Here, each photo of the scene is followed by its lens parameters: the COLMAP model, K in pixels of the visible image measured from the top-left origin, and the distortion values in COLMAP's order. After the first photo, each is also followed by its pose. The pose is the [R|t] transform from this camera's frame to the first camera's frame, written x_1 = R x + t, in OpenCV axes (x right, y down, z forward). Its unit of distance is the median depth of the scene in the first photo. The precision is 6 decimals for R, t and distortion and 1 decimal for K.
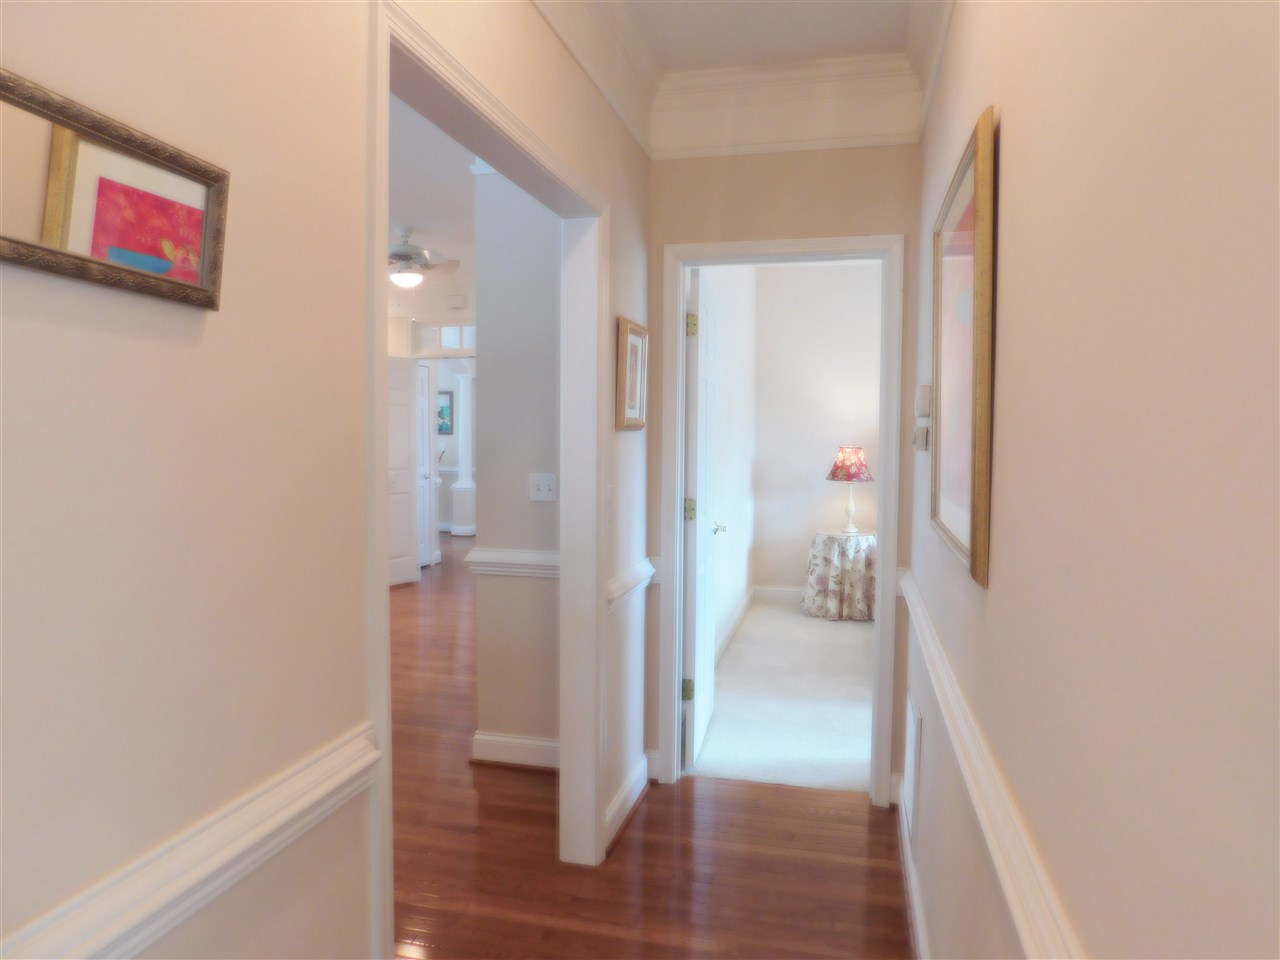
lens RADIAL K [[840.0, 0, 645.8], [0, 840.0, 479.2], [0, 0, 1]] dist [-0.067387, 0.050376]
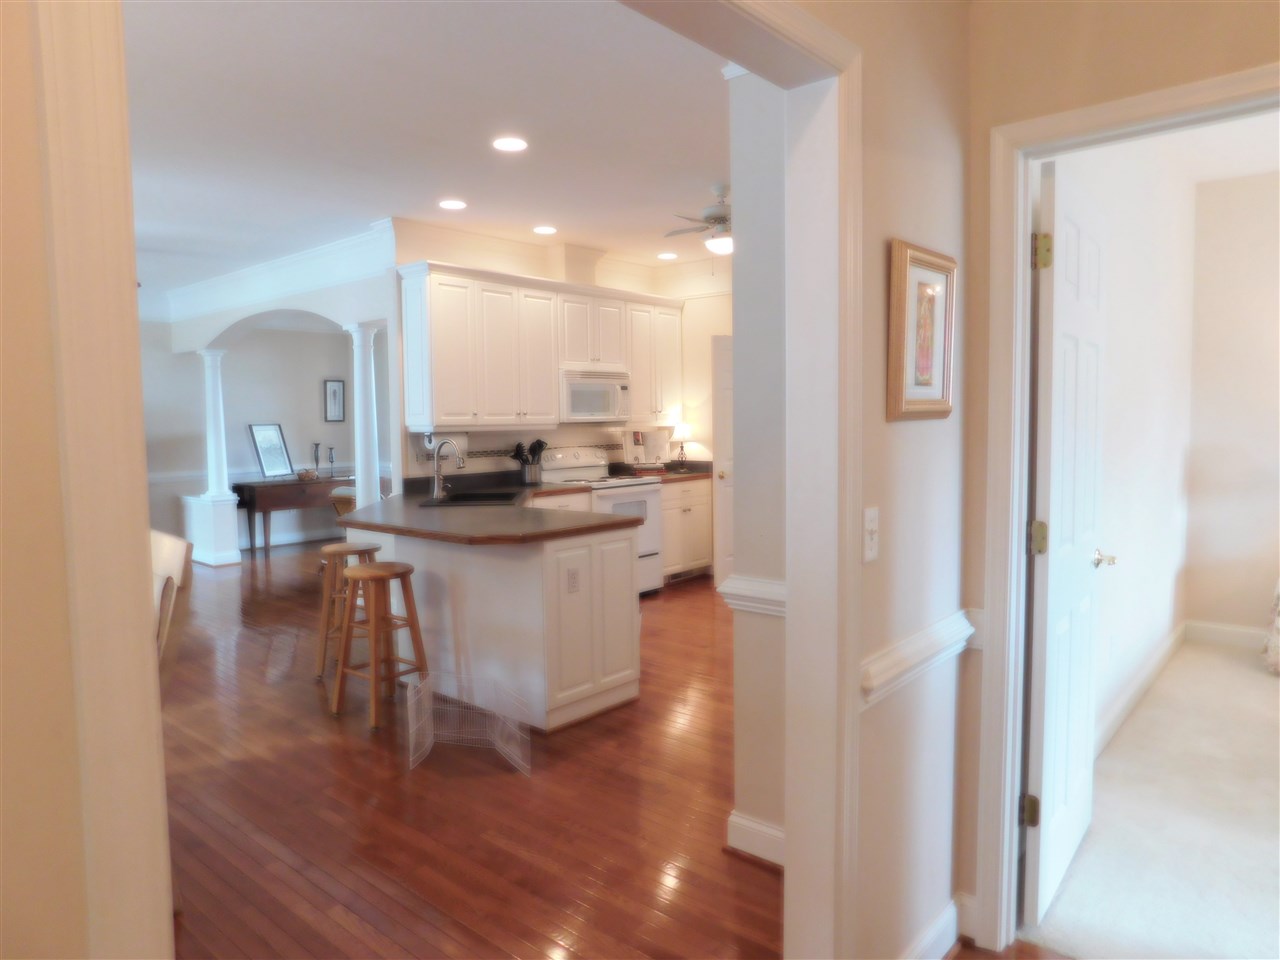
lens RADIAL K [[840.0, 0, 645.8], [0, 840.0, 479.2], [0, 0, 1]] dist [-0.067387, 0.050376]
pose [[0.888456, 0.014236, -0.458741, 0.078054], [-0.004178, 0.999728, 0.022933, -0.023021], [0.458943, -0.018458, 0.888274, 0.299415]]
